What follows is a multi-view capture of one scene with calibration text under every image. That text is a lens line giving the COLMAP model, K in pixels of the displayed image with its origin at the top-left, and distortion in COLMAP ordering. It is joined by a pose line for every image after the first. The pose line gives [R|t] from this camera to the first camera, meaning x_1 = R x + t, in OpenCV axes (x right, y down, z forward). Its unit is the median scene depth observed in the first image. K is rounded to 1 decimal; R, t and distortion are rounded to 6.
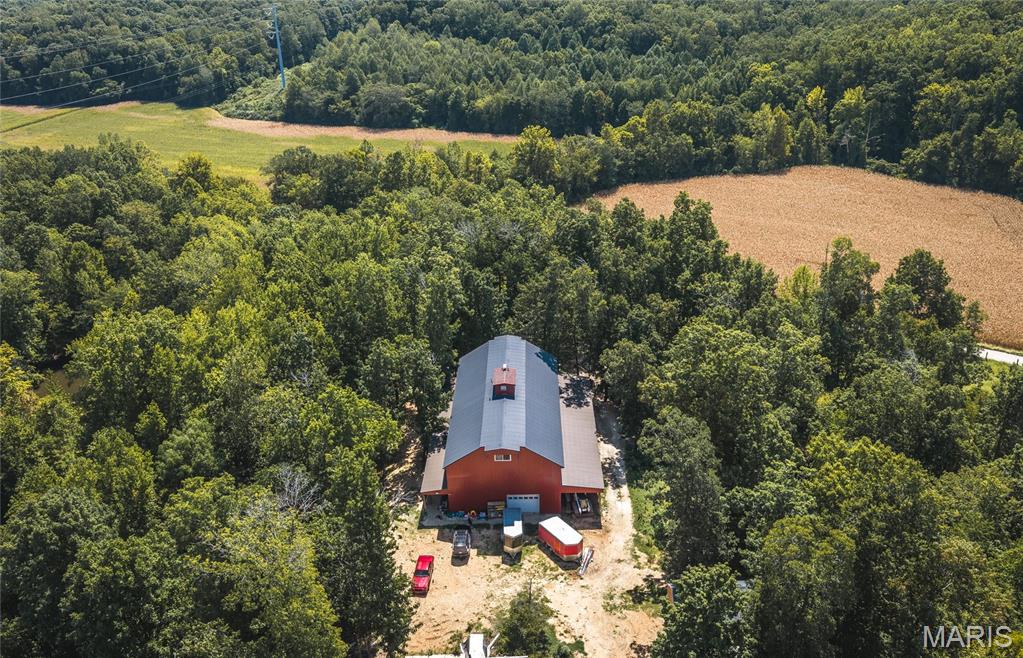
lens RADIAL K [[853.9, 0, 511.7], [0, 853.9, 334.9], [0, 0, 1]] dist [0.013372, -0.023517]
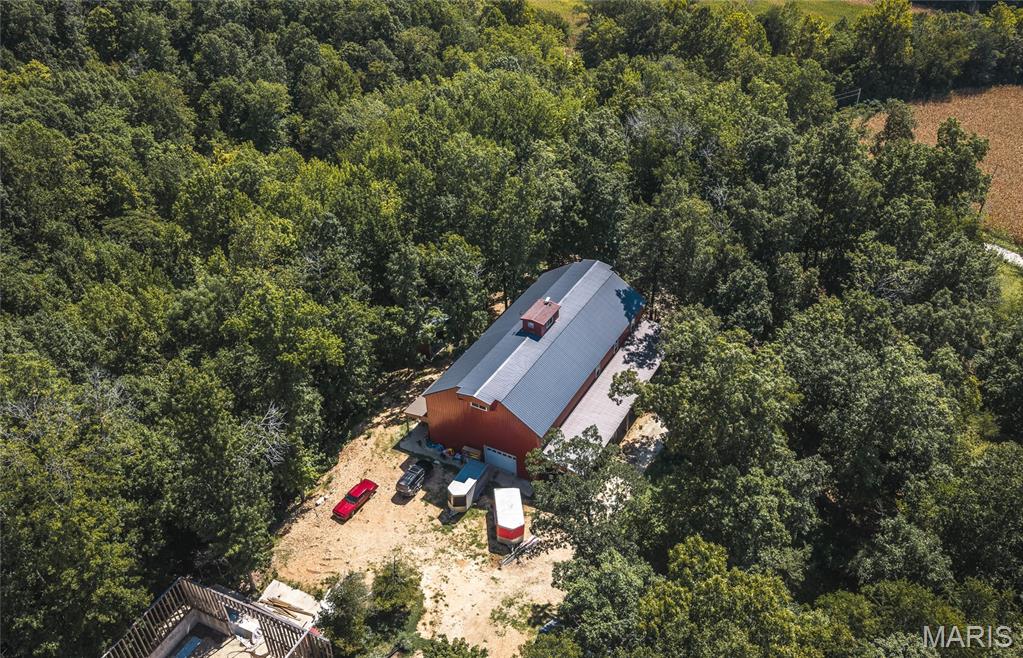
lens RADIAL K [[853.9, 0, 511.7], [0, 853.9, 334.9], [0, 0, 1]] dist [0.013372, -0.023517]
pose [[0.881272, 0.273978, -0.385091, 0.076566], [-0.201708, 0.954925, 0.217790, -0.027659], [0.427403, -0.114256, 0.896812, 0.055438]]
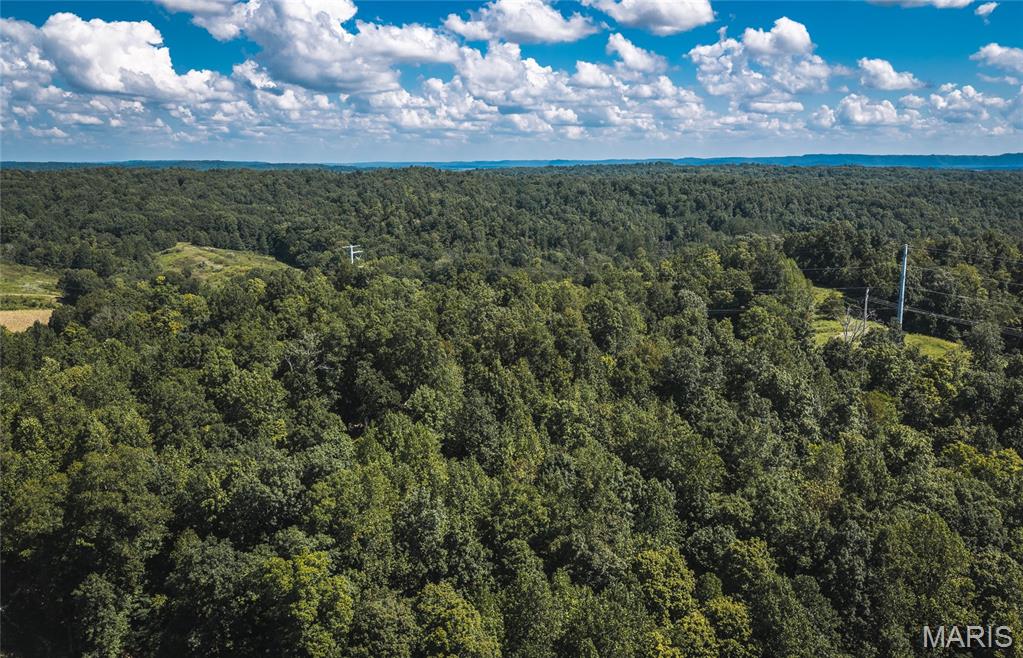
lens RADIAL K [[853.9, 0, 511.7], [0, 853.9, 334.9], [0, 0, 1]] dist [0.013372, -0.023517]
pose [[-0.066278, 0.219966, -0.973253, 0.042620], [-0.426585, 0.875517, 0.226926, -0.054579], [0.902016, 0.430216, 0.035806, 0.113200]]
